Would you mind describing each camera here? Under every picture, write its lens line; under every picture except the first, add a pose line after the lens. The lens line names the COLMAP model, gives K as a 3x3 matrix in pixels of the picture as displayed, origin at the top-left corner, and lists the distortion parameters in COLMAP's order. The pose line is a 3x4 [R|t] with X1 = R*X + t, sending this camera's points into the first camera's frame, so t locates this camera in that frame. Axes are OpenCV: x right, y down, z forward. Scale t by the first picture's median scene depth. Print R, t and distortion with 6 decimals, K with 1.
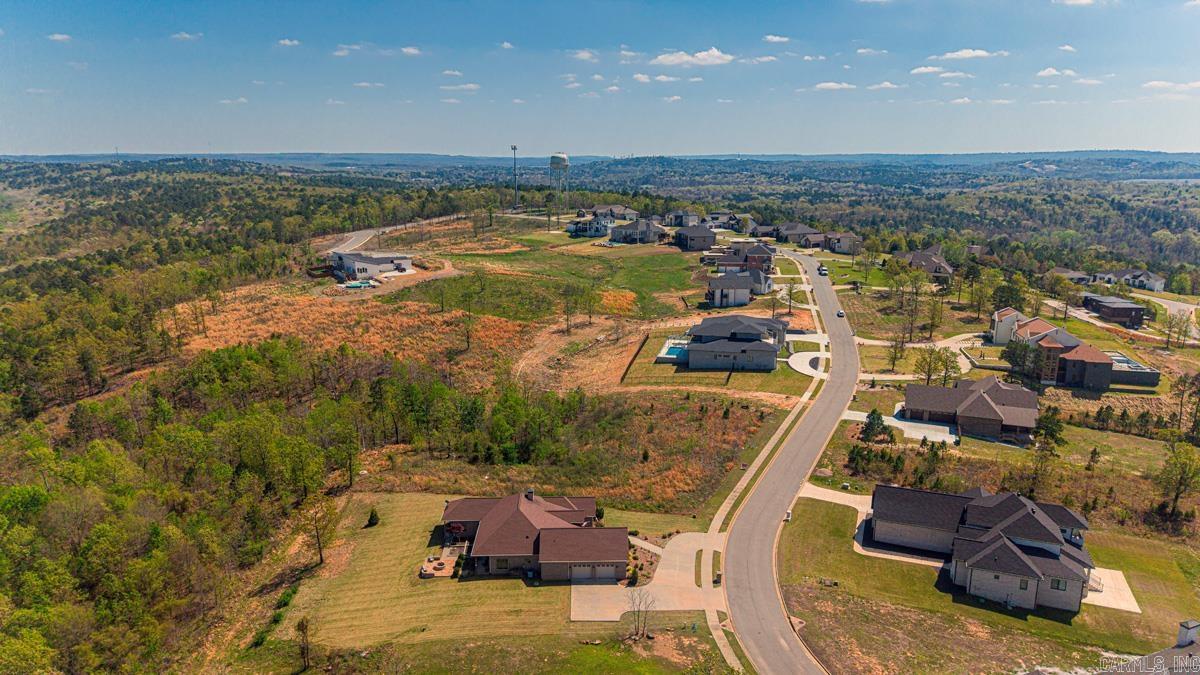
lens RADIAL K [[811.0, 0, 599.2], [0, 811.0, 290.6], [0, 0, 1]] dist [0.024861, -0.031323]
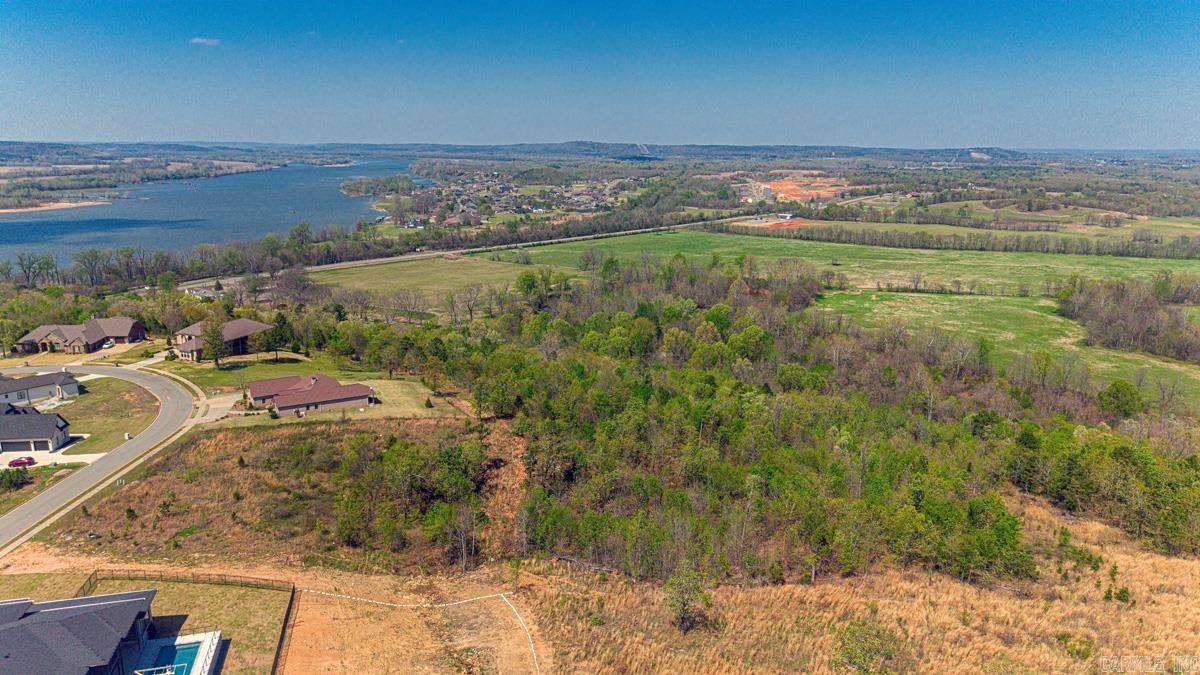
lens RADIAL K [[801.4, 0, 599.5], [0, 801.4, 332.5], [0, 0, 1]] dist [0.046060, -0.063215]
pose [[-0.886725, 0.097793, -0.451835, 0.084294], [-0.084676, 0.926479, 0.366698, -0.312903], [0.454476, 0.363420, -0.813251, 1.645091]]
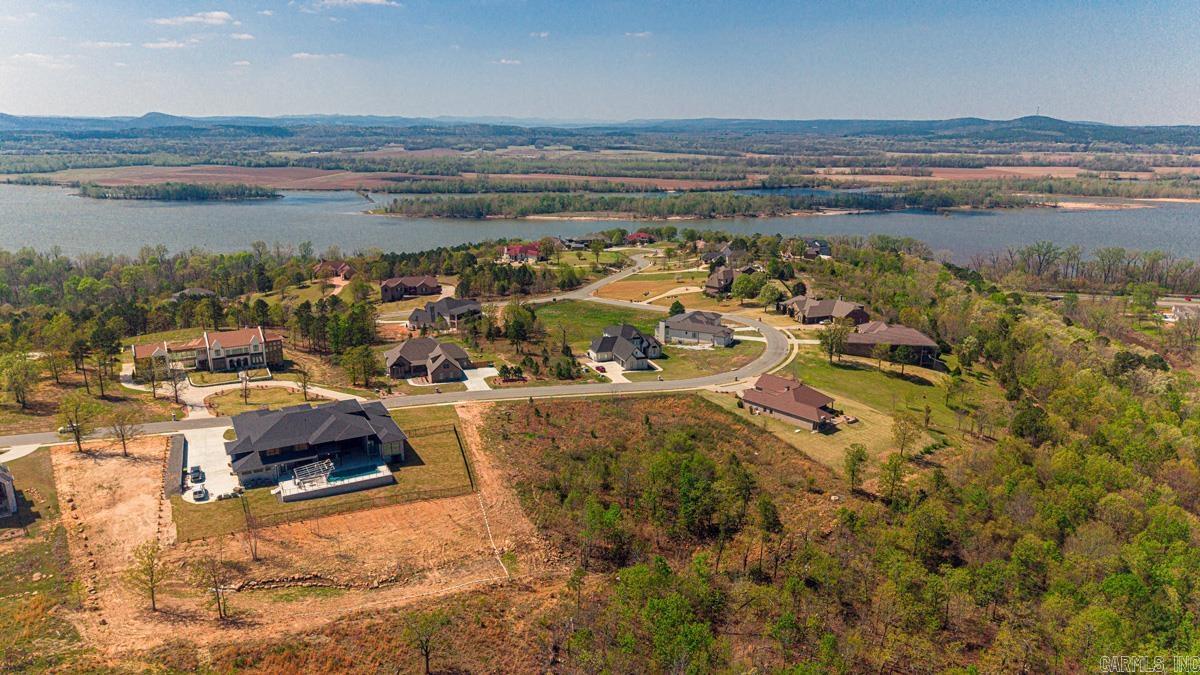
lens RADIAL K [[801.4, 0, 599.5], [0, 801.4, 332.5], [0, 0, 1]] dist [0.046060, -0.063215]
pose [[-0.658213, -0.197043, 0.726588, -0.669284], [0.118147, 0.926143, 0.358189, -0.334832], [-0.743503, 0.321609, -0.586319, 1.455680]]
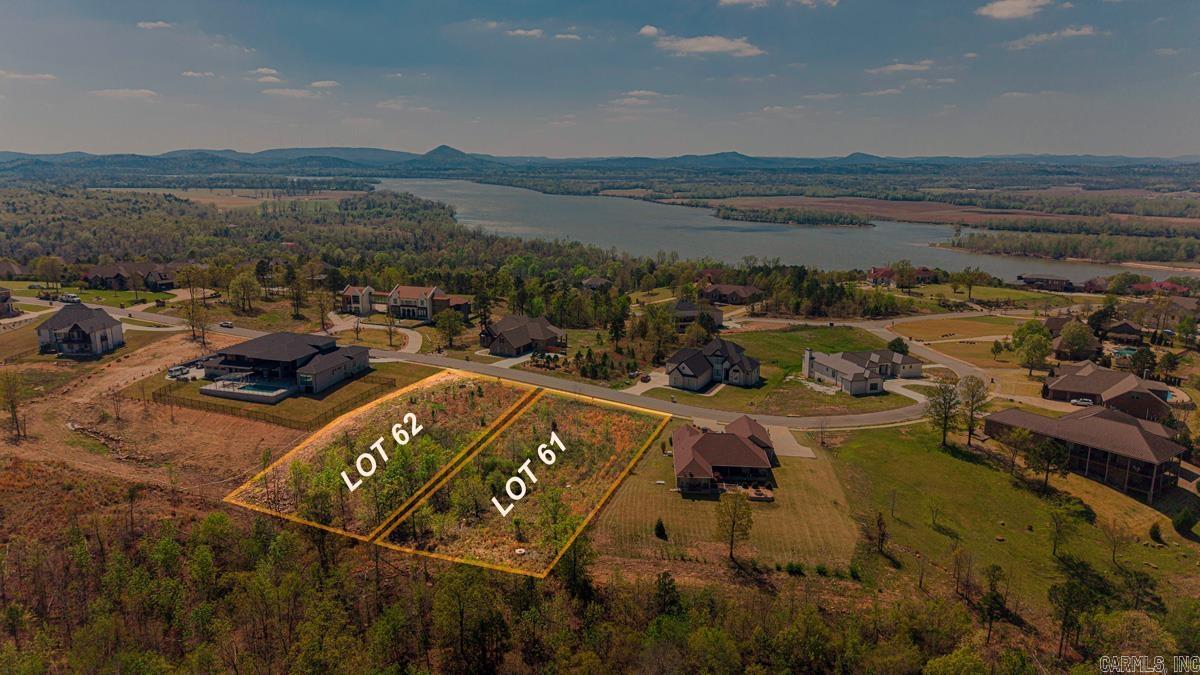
lens RADIAL K [[801.4, 0, 599.5], [0, 801.4, 332.5], [0, 0, 1]] dist [0.046060, -0.063215]
pose [[0.087649, -0.212288, 0.973268, -0.824840], [0.161773, 0.967092, 0.196372, -0.109731], [-0.982928, 0.140236, 0.119107, 0.638281]]
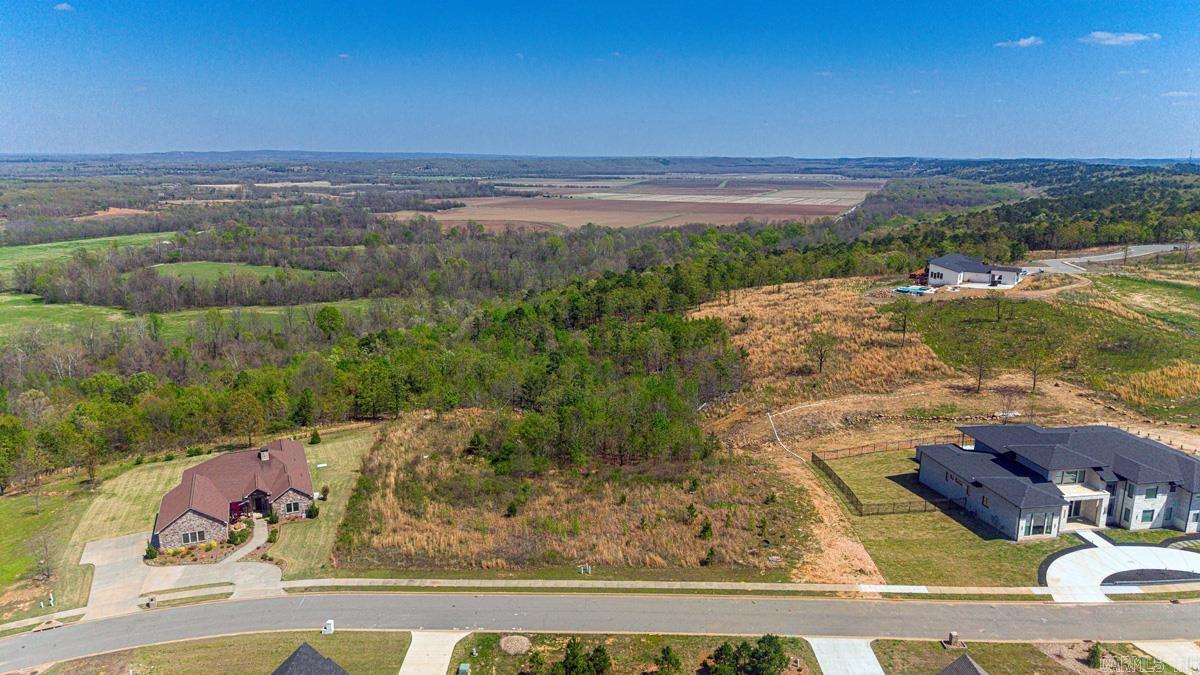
lens RADIAL K [[801.4, 0, 599.5], [0, 801.4, 332.5], [0, 0, 1]] dist [0.046060, -0.063215]
pose [[0.376663, 0.198557, -0.904821, 0.590610], [-0.156835, 0.976327, 0.148961, -0.063917], [0.912978, 0.085799, 0.398886, 0.623969]]
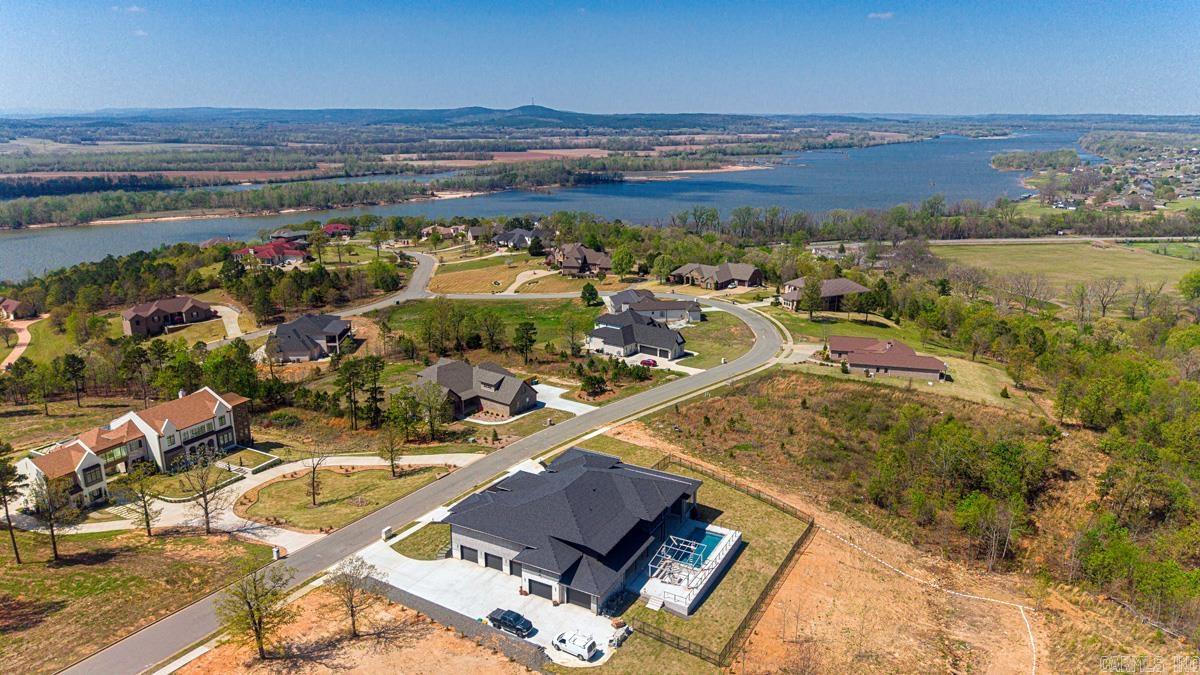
lens RADIAL K [[801.4, 0, 599.5], [0, 801.4, 332.5], [0, 0, 1]] dist [0.046060, -0.063215]
pose [[-0.963019, -0.075052, 0.258768, 0.040357], [0.040541, 0.909121, 0.414555, -0.313825], [-0.266364, 0.409715, -0.872458, 1.675335]]
